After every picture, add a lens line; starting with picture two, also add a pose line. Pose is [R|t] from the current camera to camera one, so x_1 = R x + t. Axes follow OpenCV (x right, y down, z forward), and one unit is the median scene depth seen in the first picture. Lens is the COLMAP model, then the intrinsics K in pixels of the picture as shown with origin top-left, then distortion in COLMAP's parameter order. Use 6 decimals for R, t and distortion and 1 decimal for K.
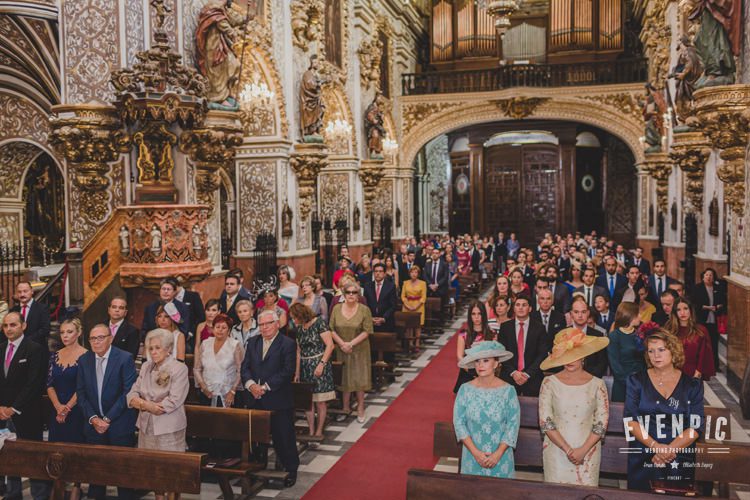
lens RADIAL K [[712.9, 0, 374.0], [0, 712.9, 245.4], [0, 0, 1]] dist [-0.000135, 0.005474]
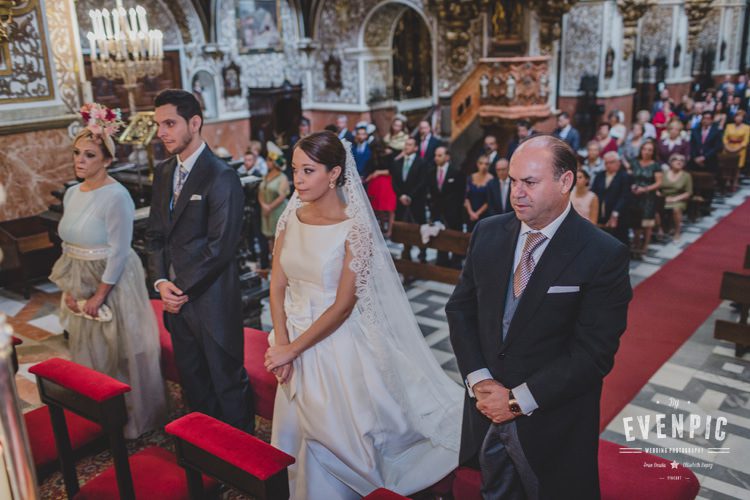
lens RADIAL K [[712.9, 0, 374.0], [0, 712.9, 245.4], [0, 0, 1]] dist [-0.000135, 0.005474]
pose [[0.921035, 0.094555, -0.377828, -0.017983], [-0.001826, 0.971121, 0.238579, -0.021549], [0.389475, -0.219050, 0.894610, -0.153646]]
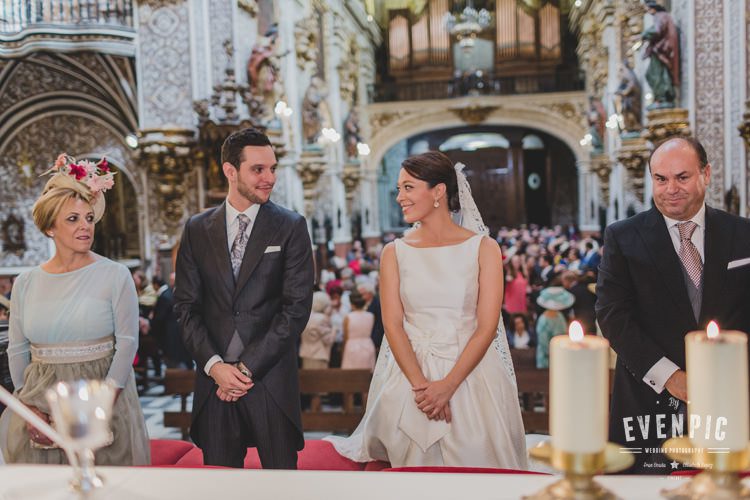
lens RADIAL K [[720.3, 0, 375.0], [0, 720.3, 250.0], [0, 0, 1]] dist [-0.004845, 0.002907]
pose [[0.994267, -0.029531, 0.102763, -0.115503], [0.028927, 0.999554, 0.007358, 0.008664], [-0.102934, -0.004343, 0.994679, -0.164553]]
